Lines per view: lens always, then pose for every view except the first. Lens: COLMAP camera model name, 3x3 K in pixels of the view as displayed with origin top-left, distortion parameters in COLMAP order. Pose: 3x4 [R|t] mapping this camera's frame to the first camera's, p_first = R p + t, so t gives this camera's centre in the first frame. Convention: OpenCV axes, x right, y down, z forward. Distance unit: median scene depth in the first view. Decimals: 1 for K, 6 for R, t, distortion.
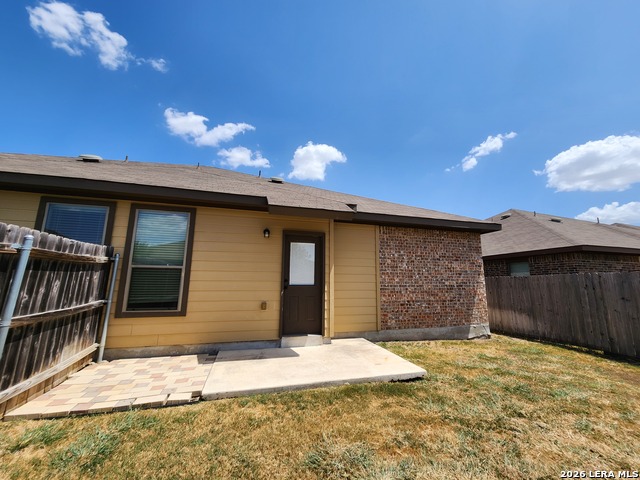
lens RADIAL K [[261.4, 0, 324.2], [0, 261.4, 236.5], [0, 0, 1]] dist [0.006504, -0.003411]
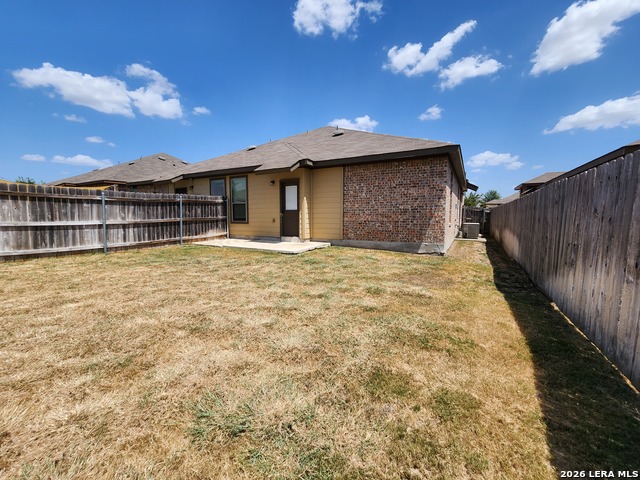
lens RADIAL K [[260.0, 0, 324.9], [0, 260.0, 236.8], [0, 0, 1]] dist [-0.000302, -0.000524]
pose [[0.698717, 0.054207, -0.713342, 1.378443], [0.128194, 0.971499, 0.199390, 0.037652], [0.703819, -0.230763, 0.671854, -0.083330]]
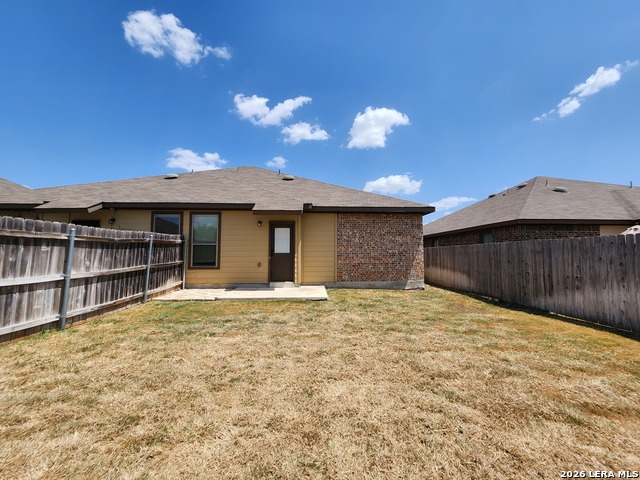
lens RADIAL K [[260.0, 0, 324.9], [0, 260.0, 236.8], [0, 0, 1]] dist [-0.000302, -0.000524]
pose [[0.971260, -0.022535, -0.236952, 0.592033], [0.048626, 0.993298, 0.104850, -0.084322], [0.233001, -0.113359, 0.965847, -0.556615]]
